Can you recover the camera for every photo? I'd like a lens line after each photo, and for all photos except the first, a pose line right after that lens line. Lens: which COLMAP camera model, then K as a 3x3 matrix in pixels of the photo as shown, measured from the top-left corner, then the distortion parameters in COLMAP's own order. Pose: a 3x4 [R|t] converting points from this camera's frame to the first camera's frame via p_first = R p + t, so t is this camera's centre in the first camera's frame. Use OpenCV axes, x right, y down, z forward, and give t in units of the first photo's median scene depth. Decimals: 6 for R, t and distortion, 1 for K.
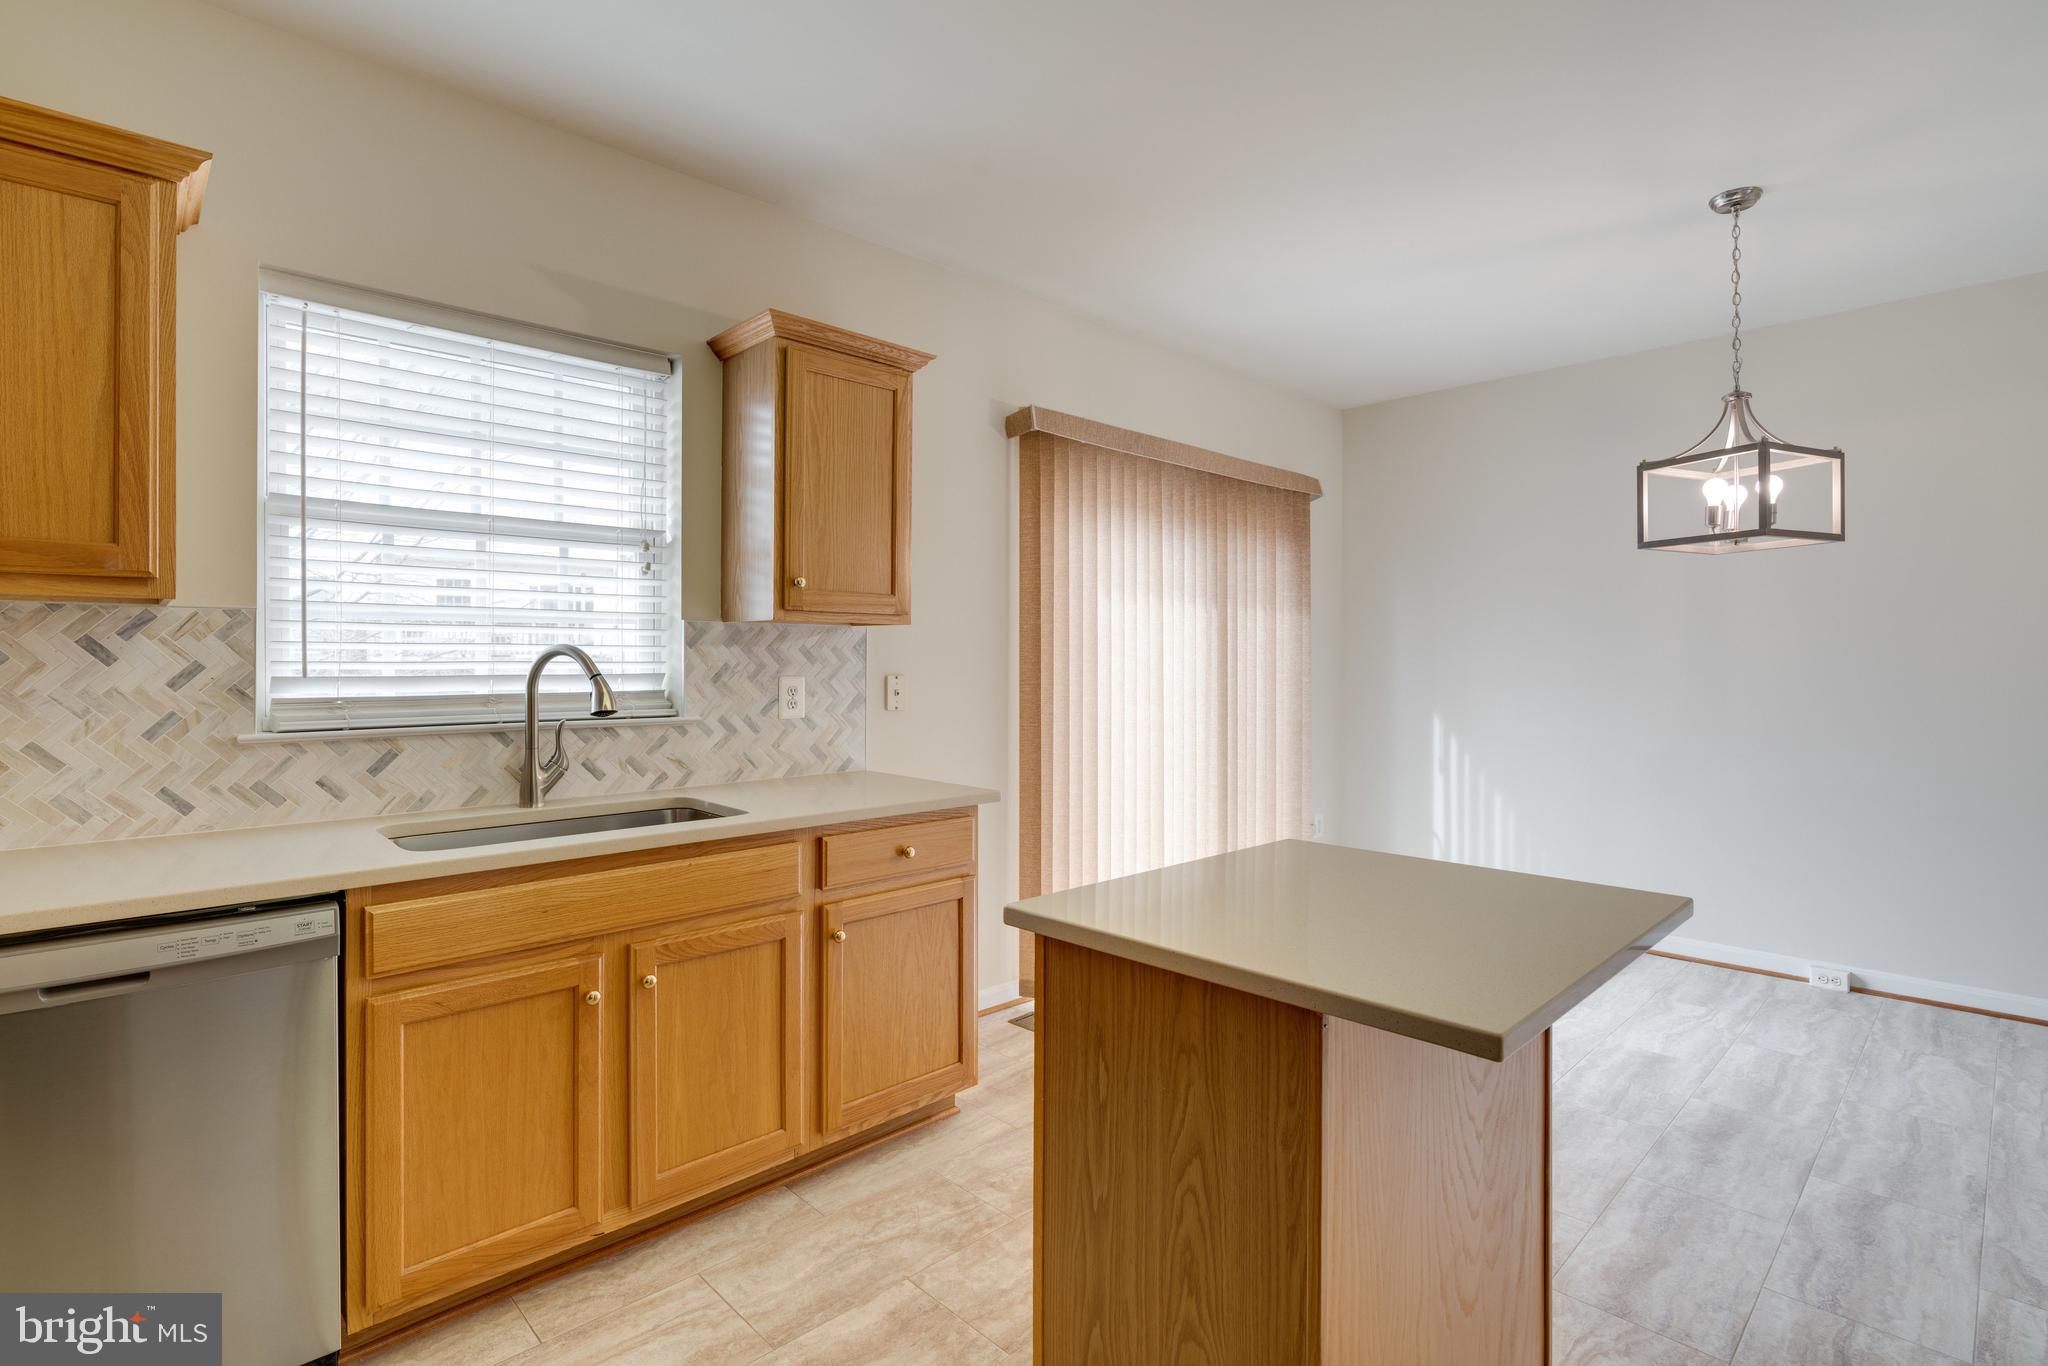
lens RADIAL K [[981.4, 0, 1011.9], [0, 981.4, 665.8], [0, 0, 1]] dist [-0.005286, -0.000225]
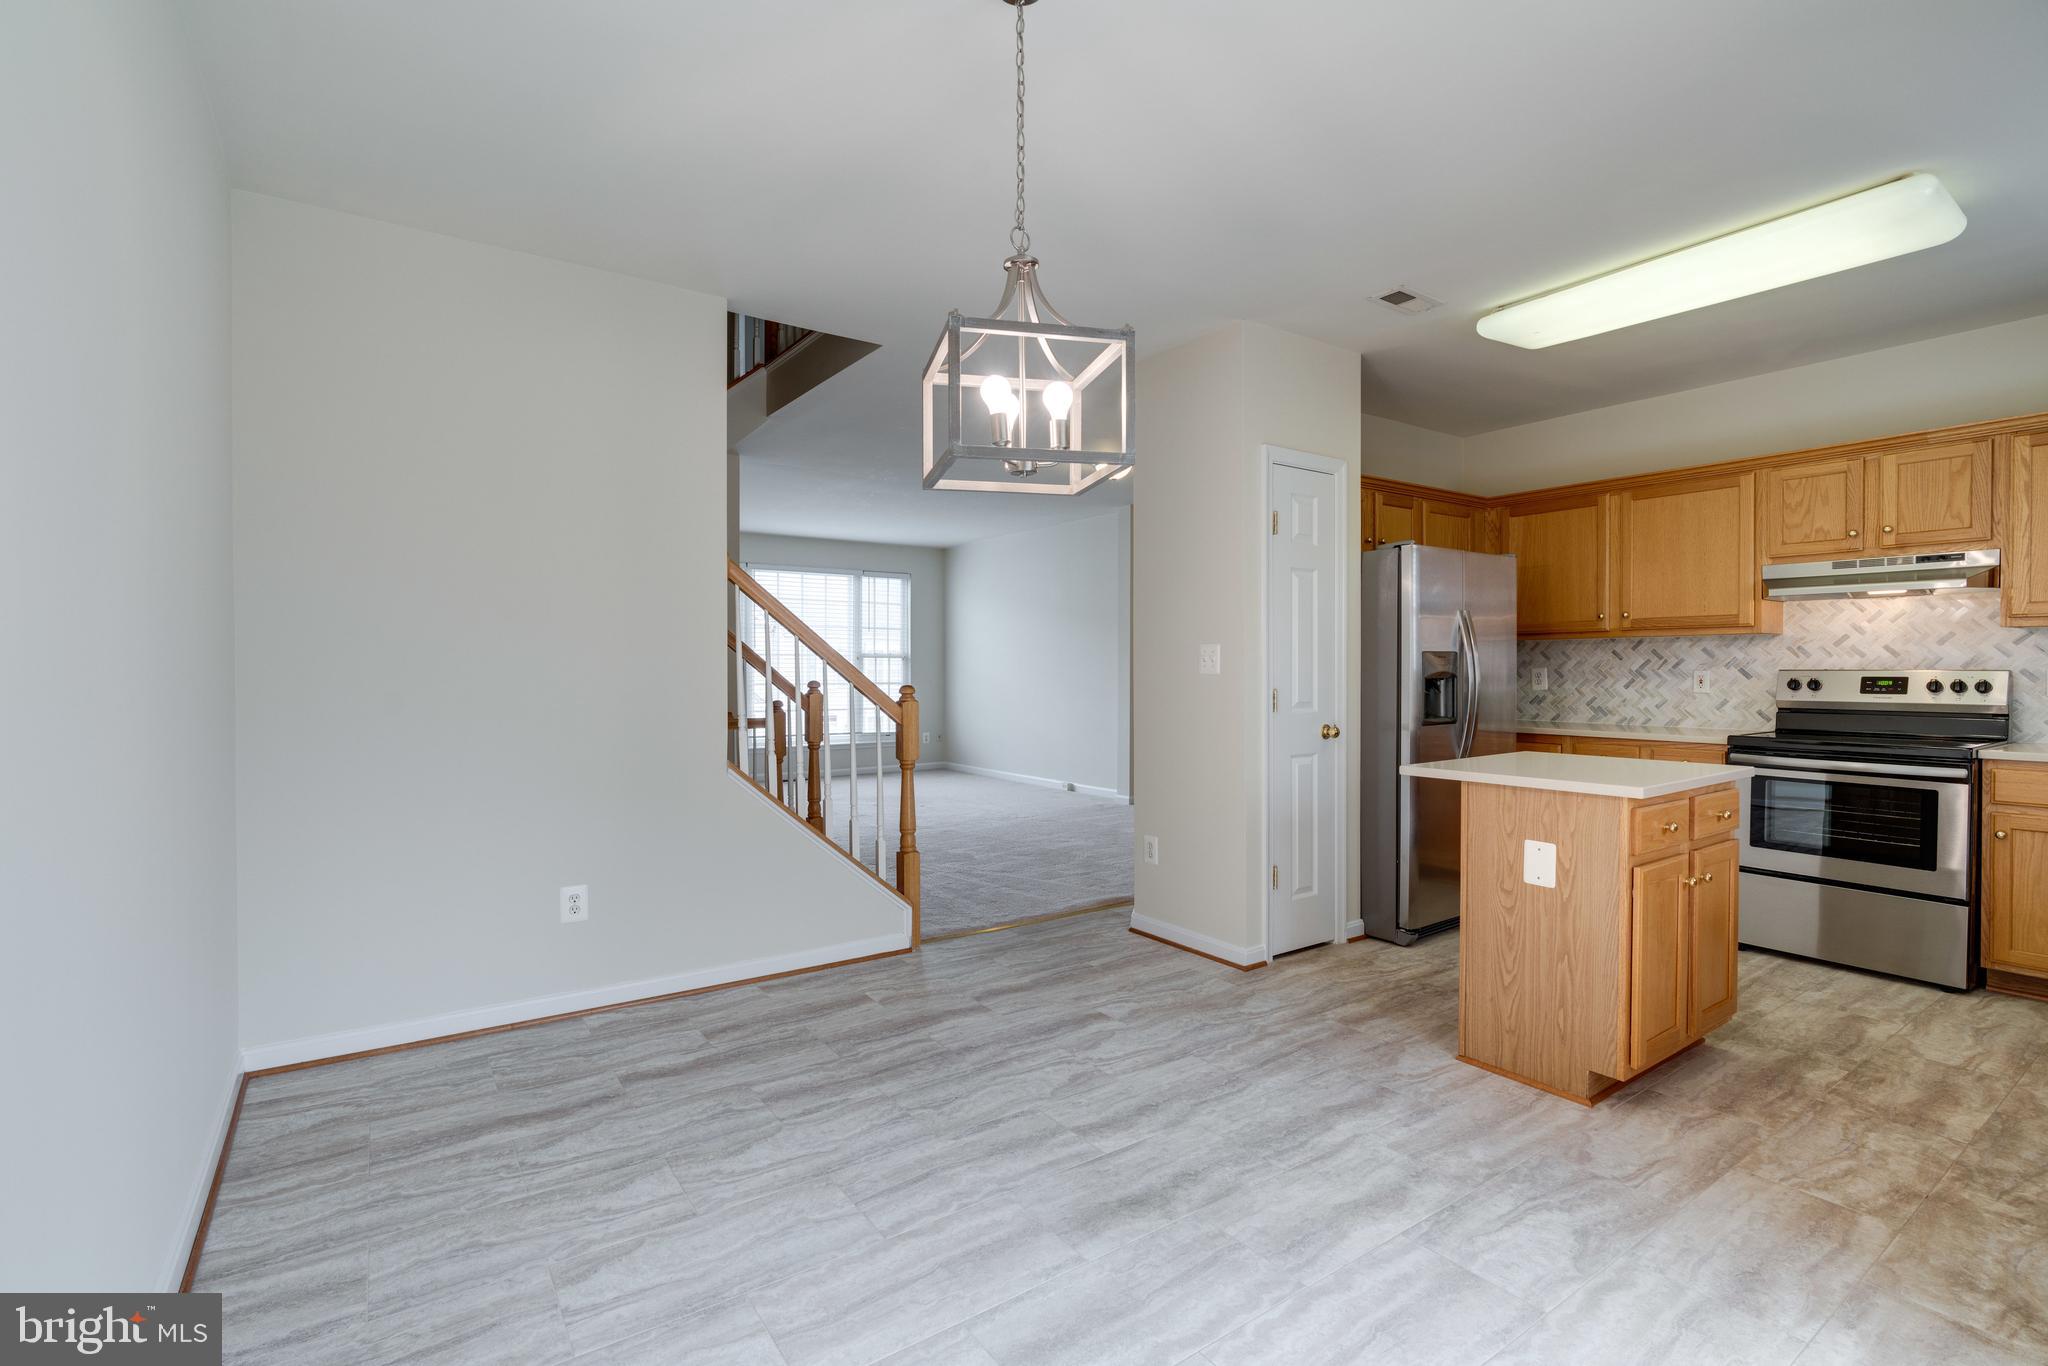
lens RADIAL K [[941.1, 0, 1016.5], [0, 941.1, 681.1], [0, 0, 1]] dist [-0.011637, 0.003671]
pose [[-0.987978, -0.002116, 0.154582, 0.717818], [0.000895, 0.999811, 0.019407, 0.011649], [-0.154594, 0.019312, -0.987789, 1.859921]]
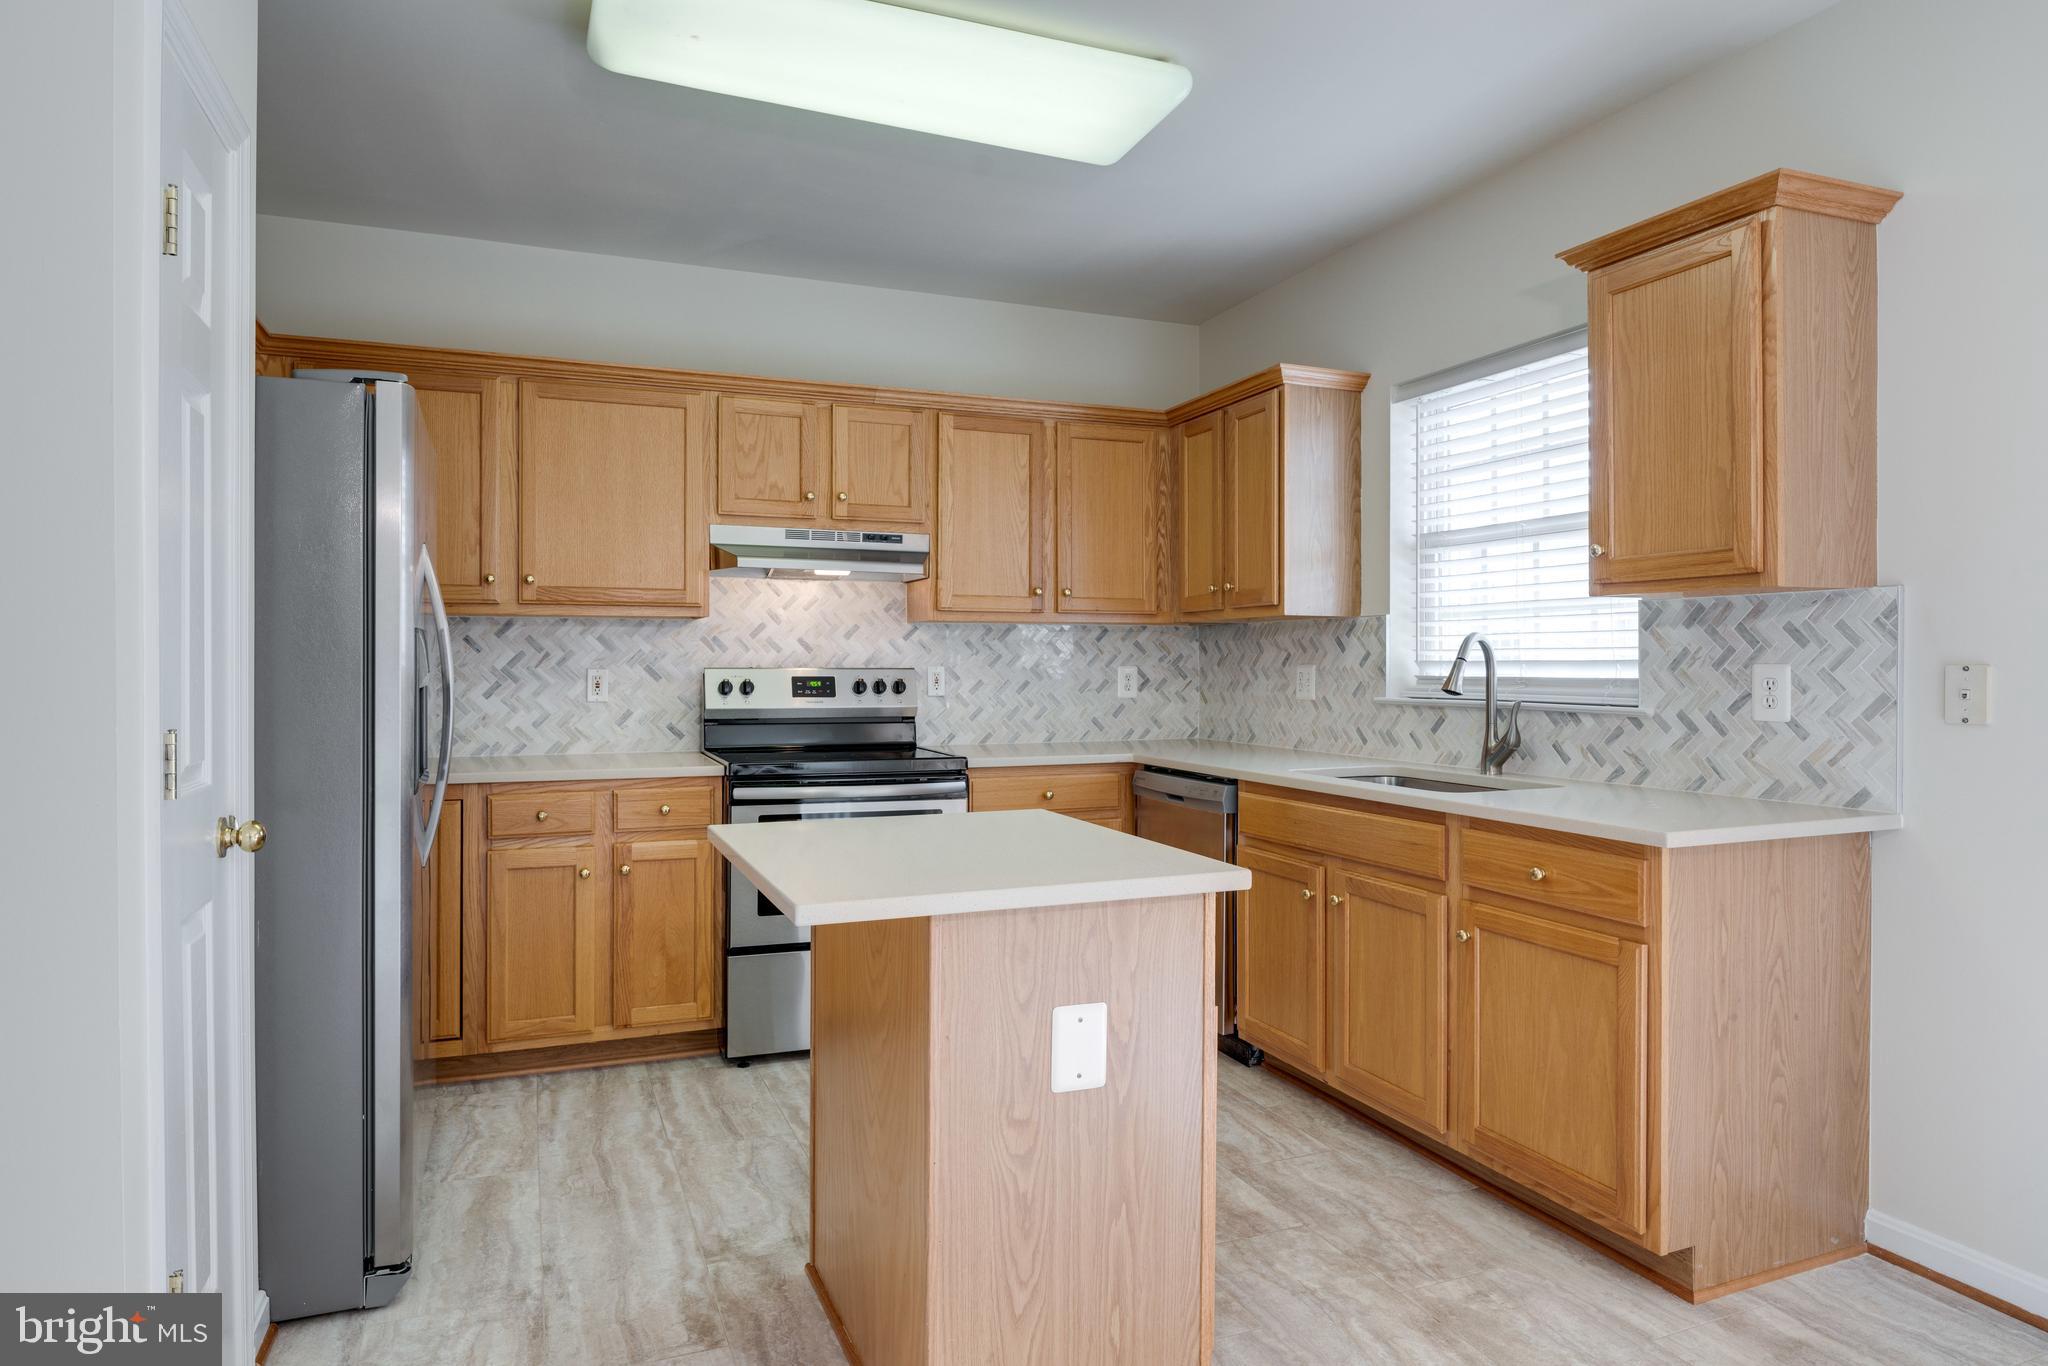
lens RADIAL K [[1201.3, 0, 1018.7], [0, 1201.3, 668.0], [0, 0, 1]] dist [-0.016975, 0.001907]
pose [[-0.367125, 0.000960, -0.930171, 0.958753], [-0.006855, 0.999970, 0.003738, 0.016521], [0.930146, 0.007749, -0.367107, 0.938135]]
